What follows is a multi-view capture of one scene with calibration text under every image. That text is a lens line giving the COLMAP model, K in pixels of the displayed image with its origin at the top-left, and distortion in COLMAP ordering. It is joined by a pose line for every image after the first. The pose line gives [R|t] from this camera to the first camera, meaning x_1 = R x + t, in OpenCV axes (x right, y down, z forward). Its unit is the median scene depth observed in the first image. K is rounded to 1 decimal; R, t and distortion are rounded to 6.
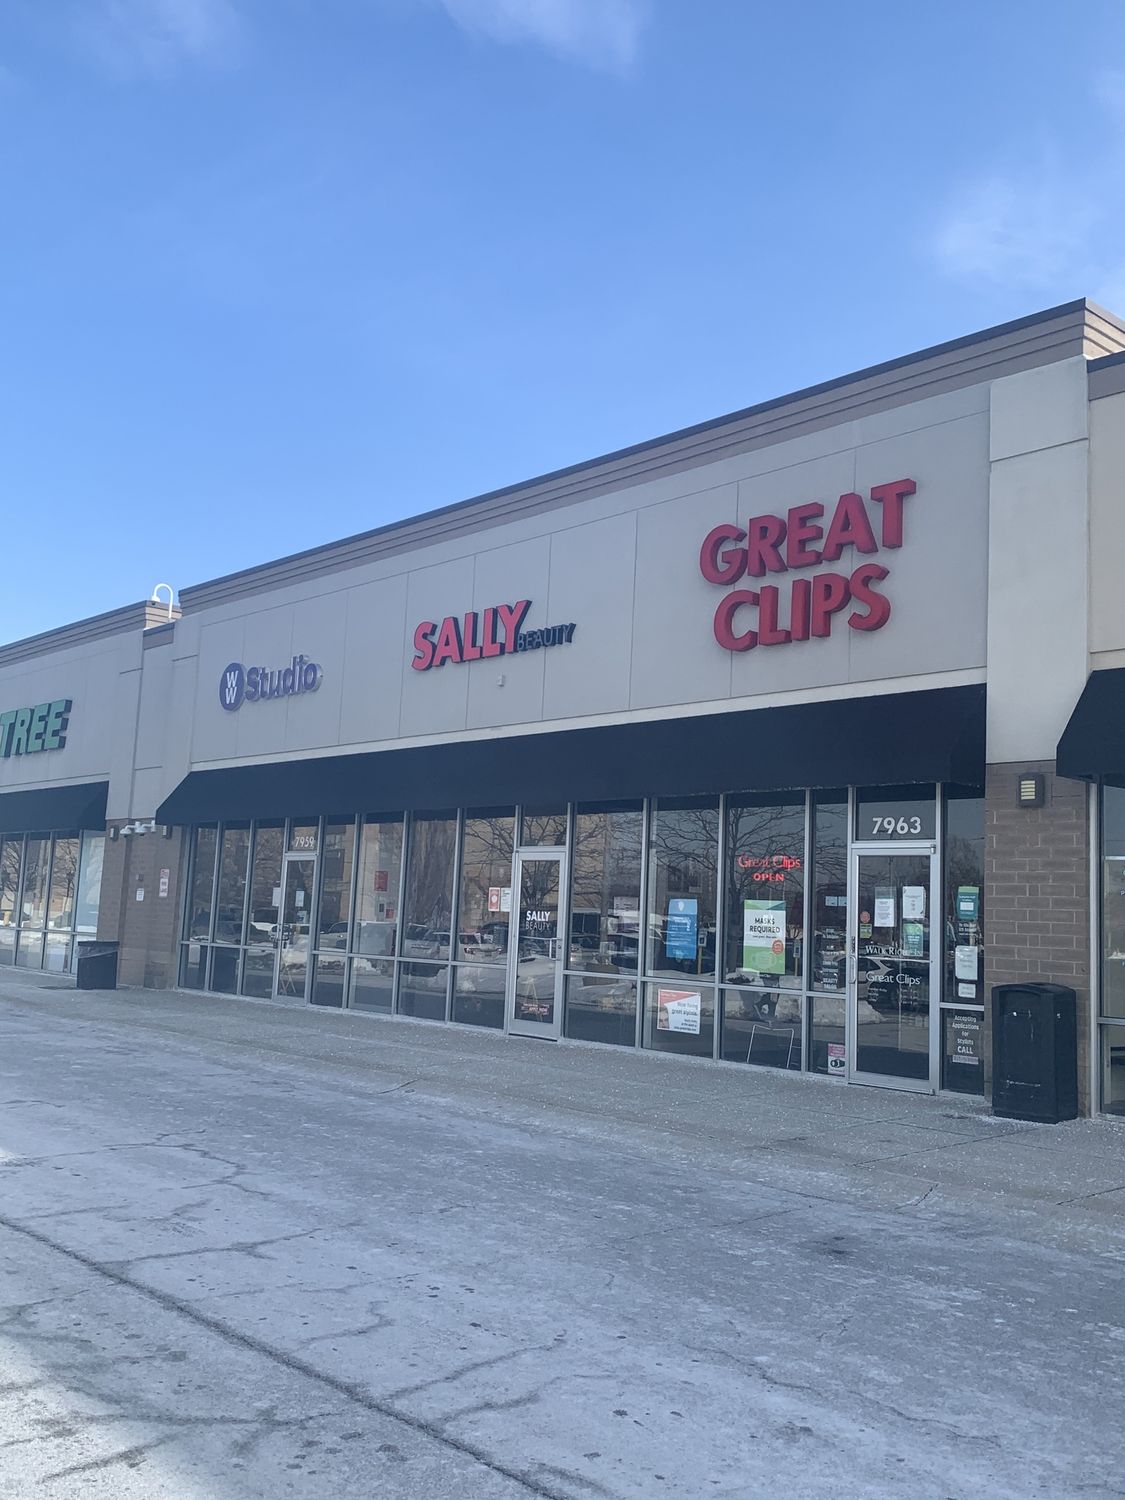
lens RADIAL K [[1448.8, 0, 562.5], [0, 1448.8, 750.0], [0, 0, 1]] dist [0.157135, -0.428221]
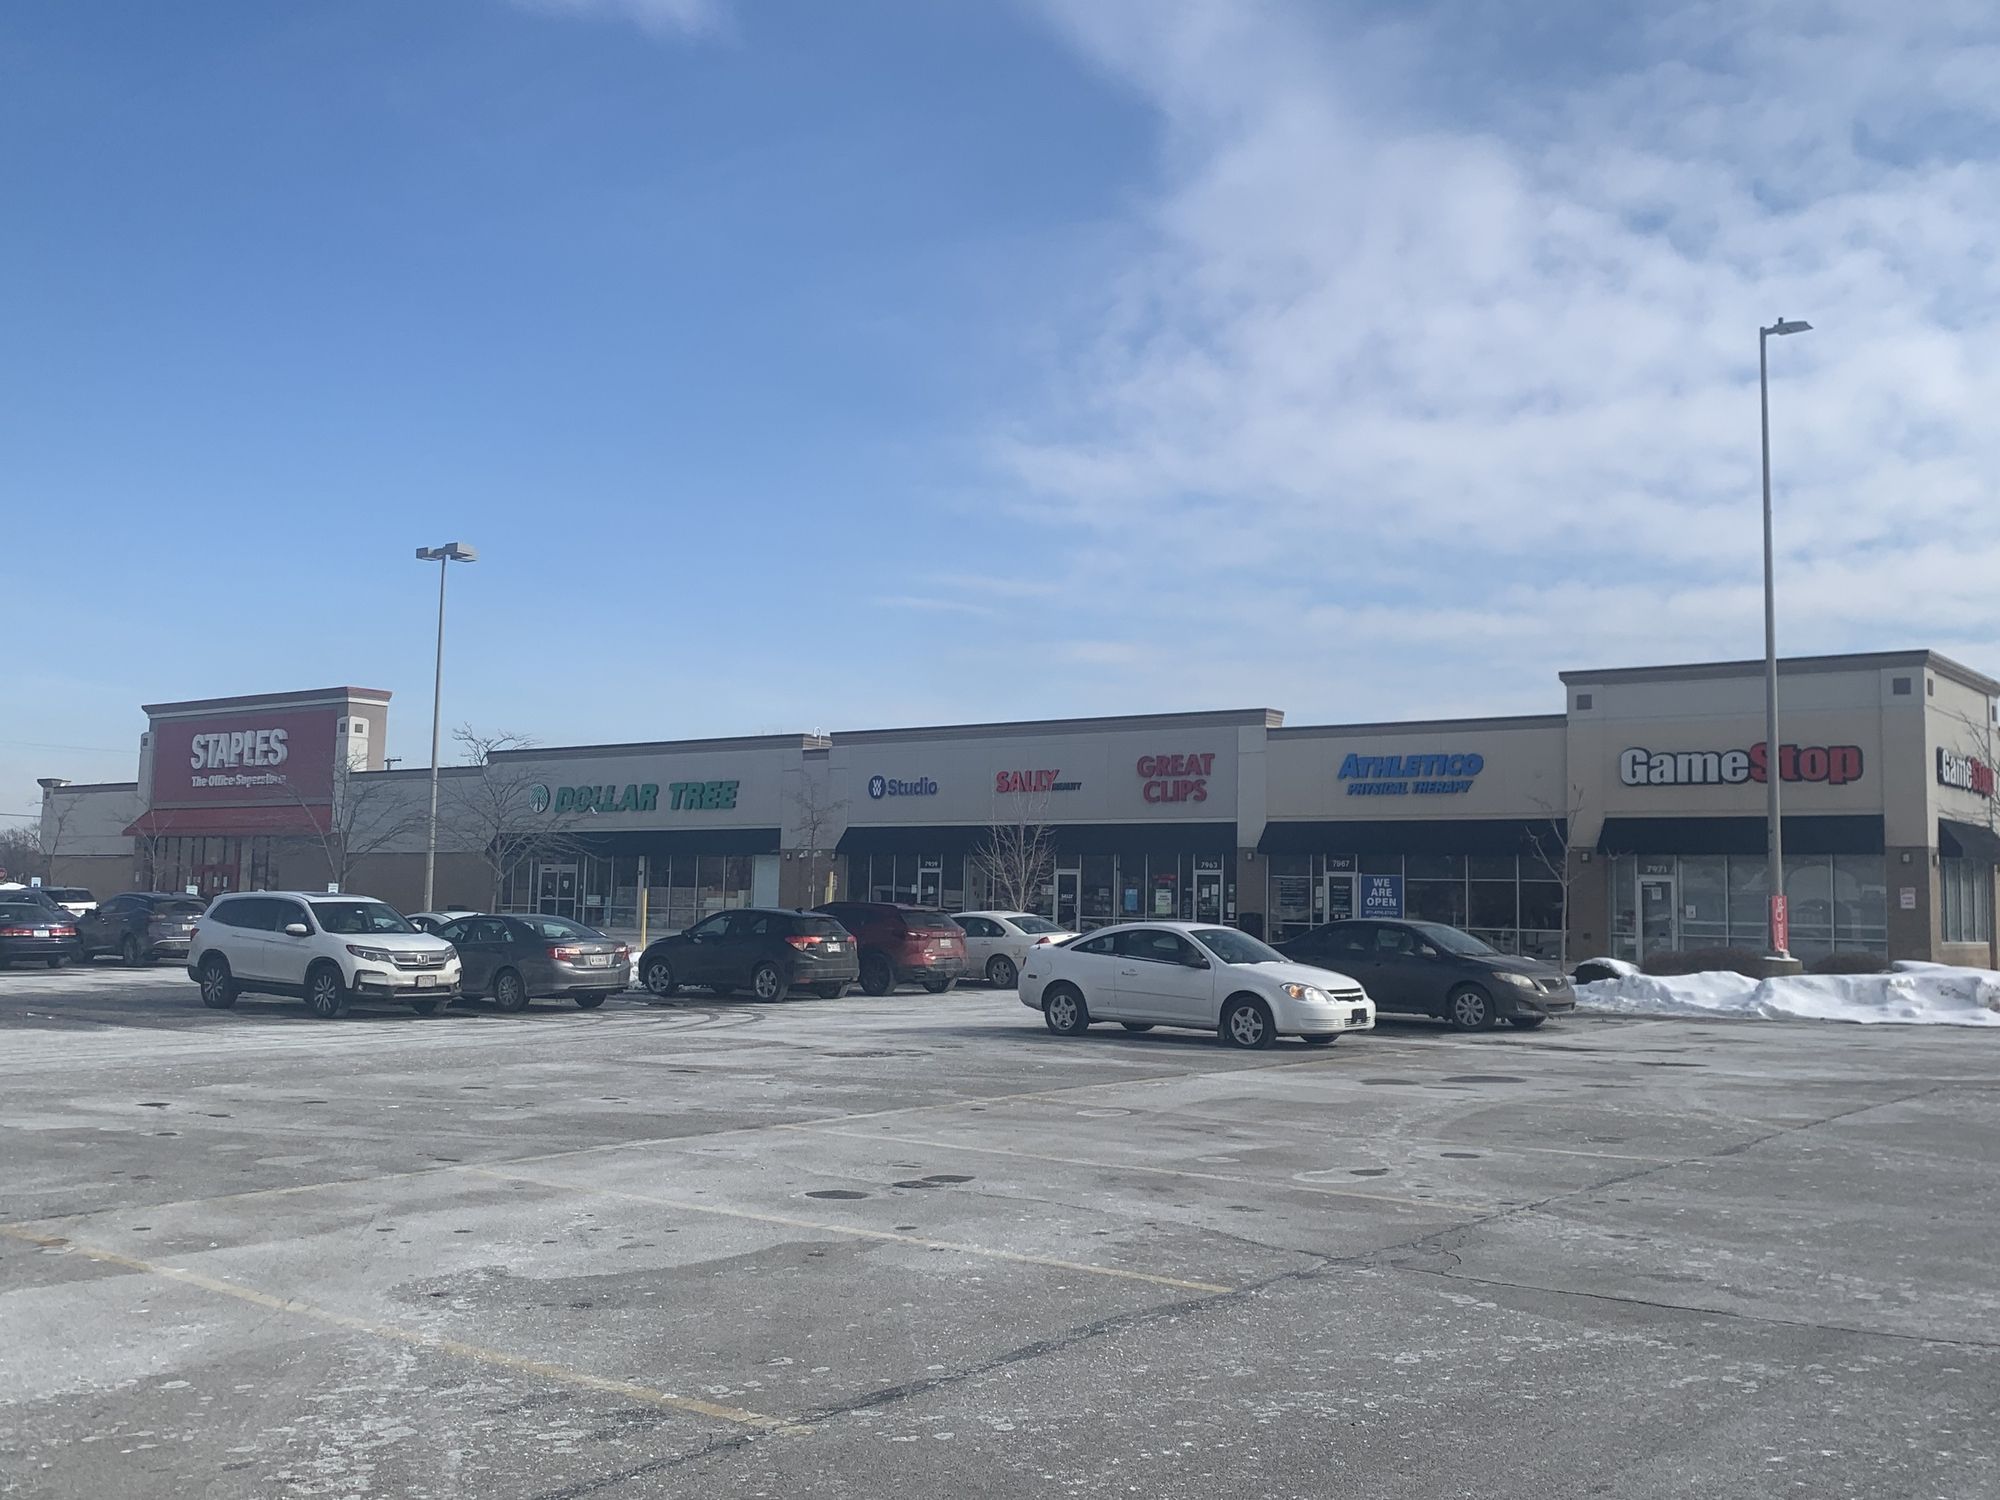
lens RADIAL K [[1928.7, 0, 1003.4], [0, 1928.7, 723.9], [0, 0, 1]] dist [0.157749, -0.404484]
pose [[0.982409, -0.005980, 0.186647, -0.904590], [0.000173, 0.999516, 0.031112, -0.351806], [-0.186743, -0.030533, 0.981934, -2.759931]]
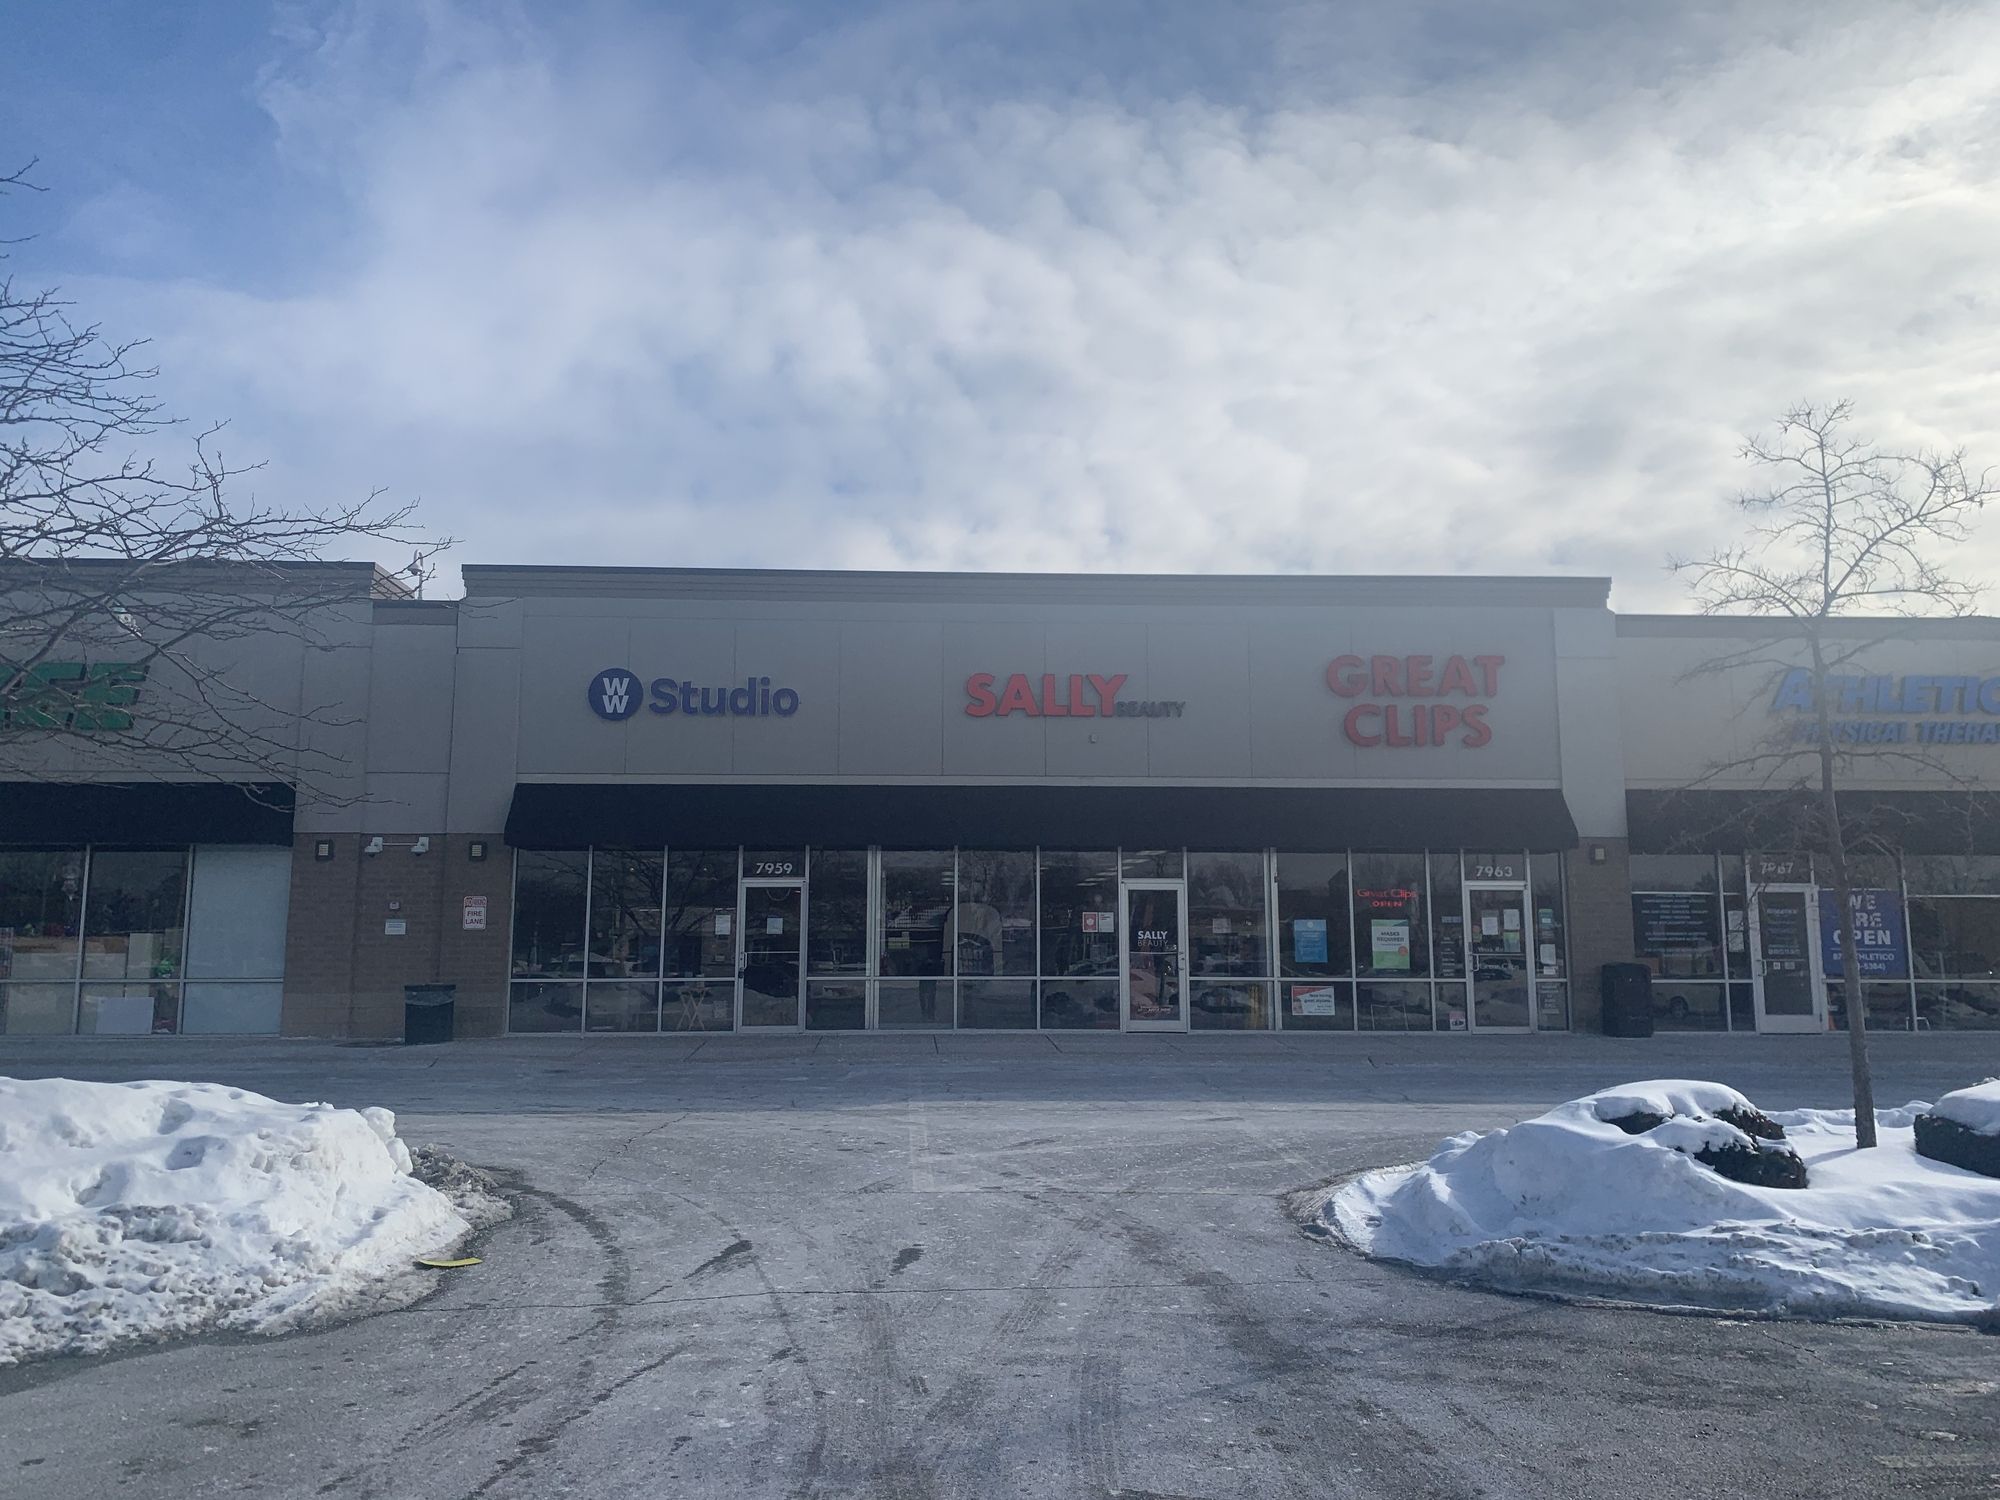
lens RADIAL K [[1520.5, 0, 1000.0], [0, 1520.5, 750.0], [0, 0, 1]] dist [0.116797, -0.248528]
pose [[0.620125, 0.050299, 0.782889, -1.329512], [-0.067976, 0.997634, -0.010252, -0.025003], [-0.781553, -0.046860, 0.622077, 0.352938]]
